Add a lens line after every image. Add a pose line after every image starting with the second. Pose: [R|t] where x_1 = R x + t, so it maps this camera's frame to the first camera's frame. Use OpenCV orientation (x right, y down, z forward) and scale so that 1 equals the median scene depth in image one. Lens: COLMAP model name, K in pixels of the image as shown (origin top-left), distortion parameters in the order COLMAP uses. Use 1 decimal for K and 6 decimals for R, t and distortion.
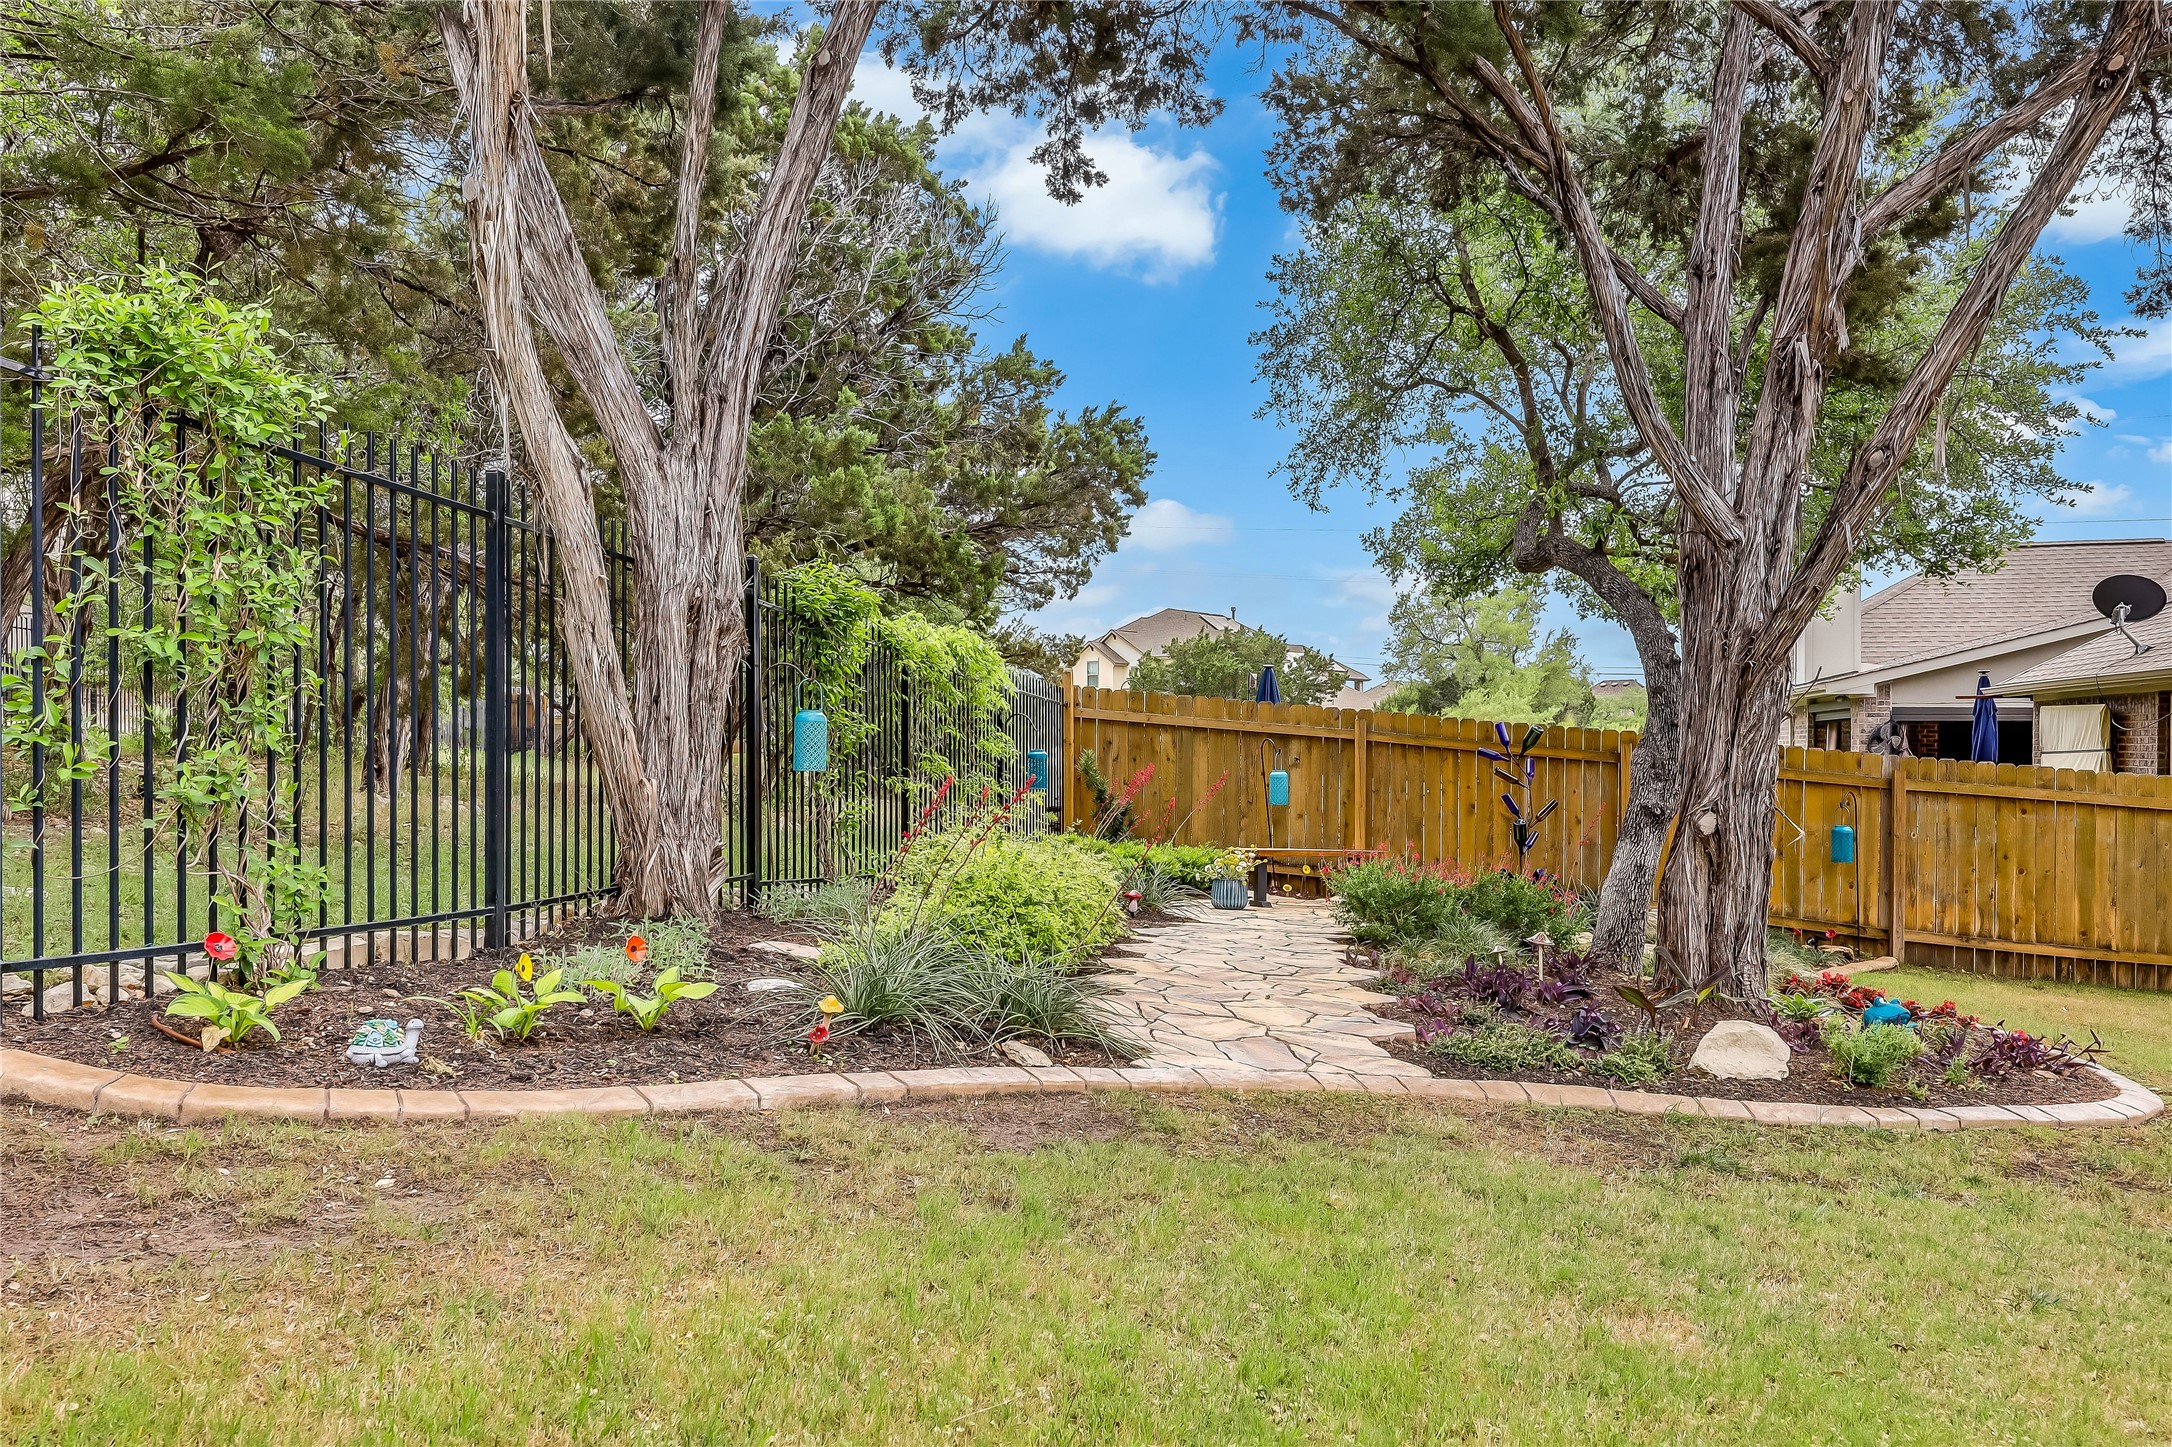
lens RADIAL K [[3973.3, 0, 1086.1], [0, 3973.3, 722.9], [0, 0, 1]] dist [-0.090581, 0.000000]
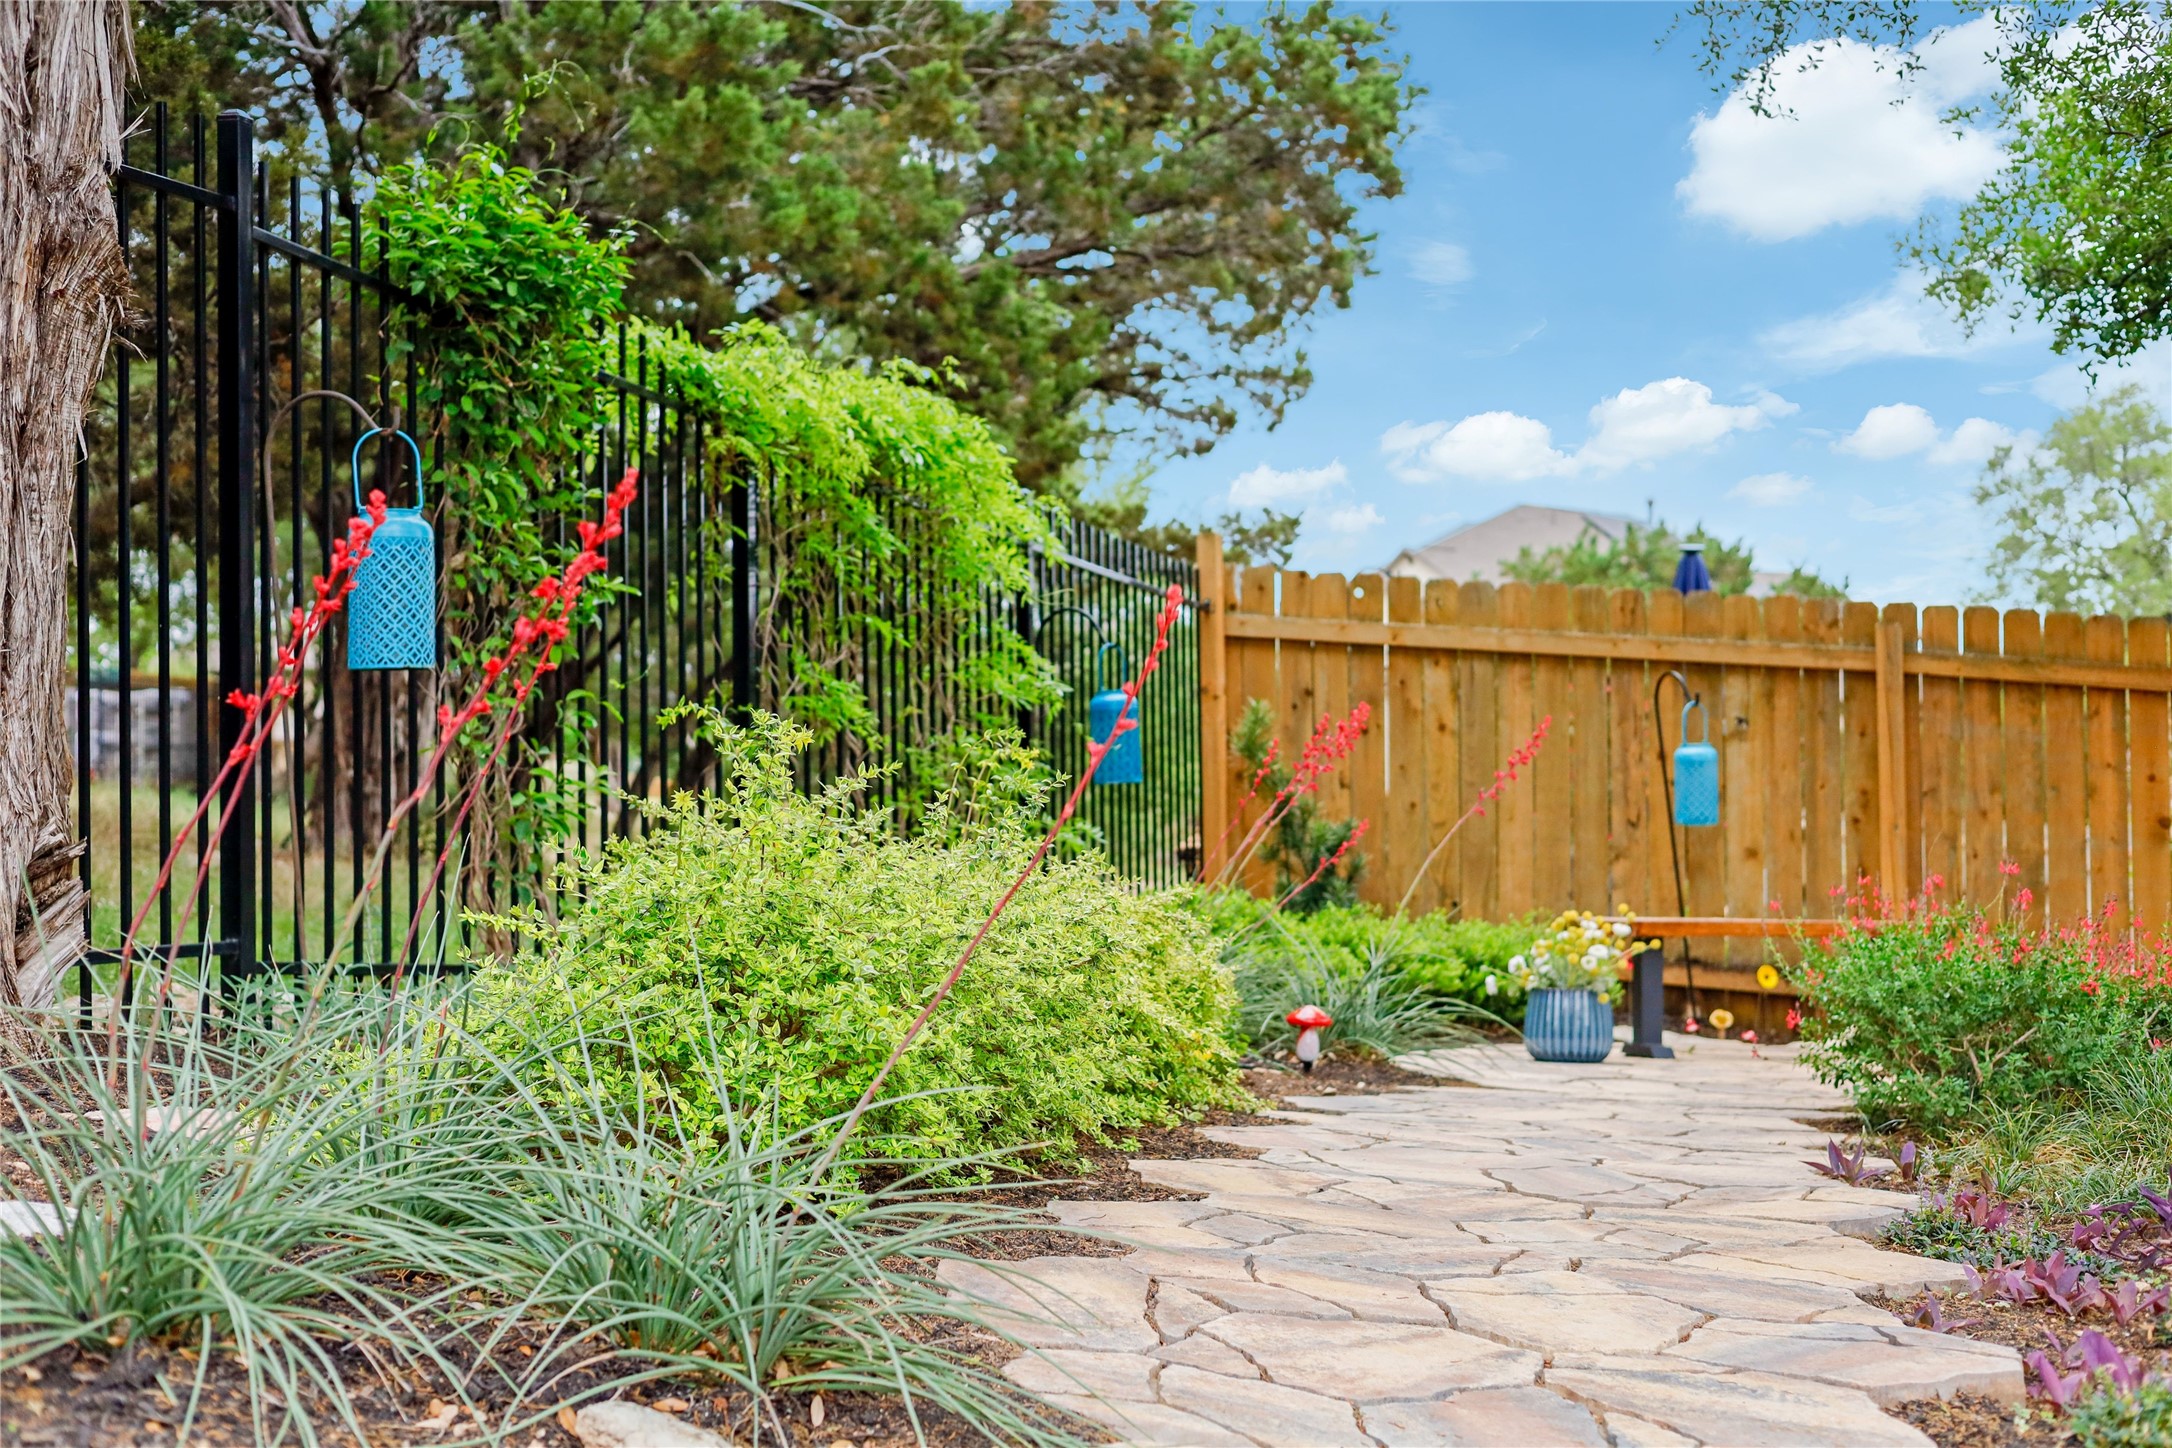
lens RADIAL K [[3973.3, 0, 1086.5], [0, 3973.3, 723.1], [0, 0, 1]] dist [-0.090581, 0.000000]
pose [[0.987600, -0.019216, -0.155811, 0.050675], [0.006966, 0.996867, -0.078789, 0.043199], [0.156837, 0.076726, 0.984640, 0.576888]]
